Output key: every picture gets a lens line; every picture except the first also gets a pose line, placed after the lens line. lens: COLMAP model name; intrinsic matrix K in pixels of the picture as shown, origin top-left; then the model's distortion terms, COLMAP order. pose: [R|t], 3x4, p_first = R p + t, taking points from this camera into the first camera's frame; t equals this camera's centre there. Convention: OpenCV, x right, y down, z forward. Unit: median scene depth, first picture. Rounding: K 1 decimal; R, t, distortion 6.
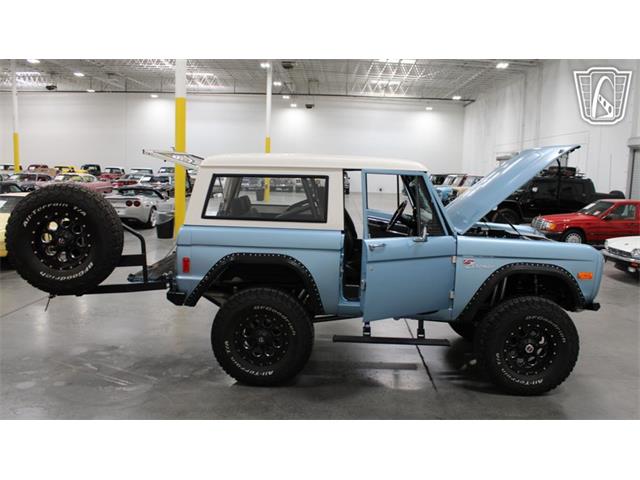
lens RADIAL K [[551.1, 0, 323.3], [0, 551.1, 239.5], [0, 0, 1]] dist [-0.154996, 0.129902]
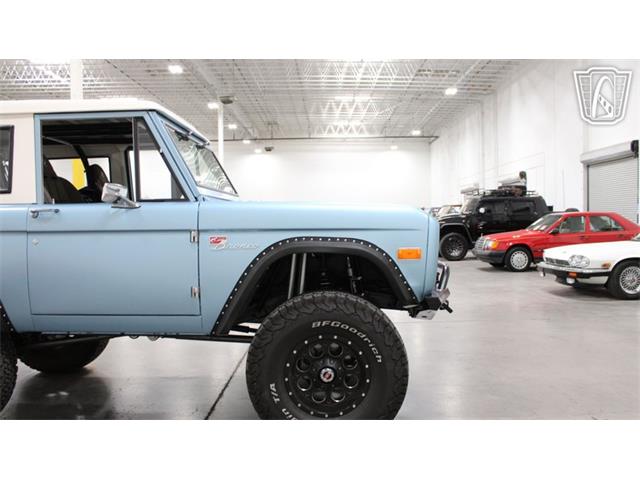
lens RADIAL K [[539.9, 0, 320.0], [0, 539.9, 247.6], [0, 0, 1]] dist [-0.156114, 0.137669]
pose [[0.998806, -0.046753, 0.014167, 0.360856], [0.047696, 0.995982, -0.075791, 0.098941], [-0.010566, 0.076377, 0.997023, 0.355116]]
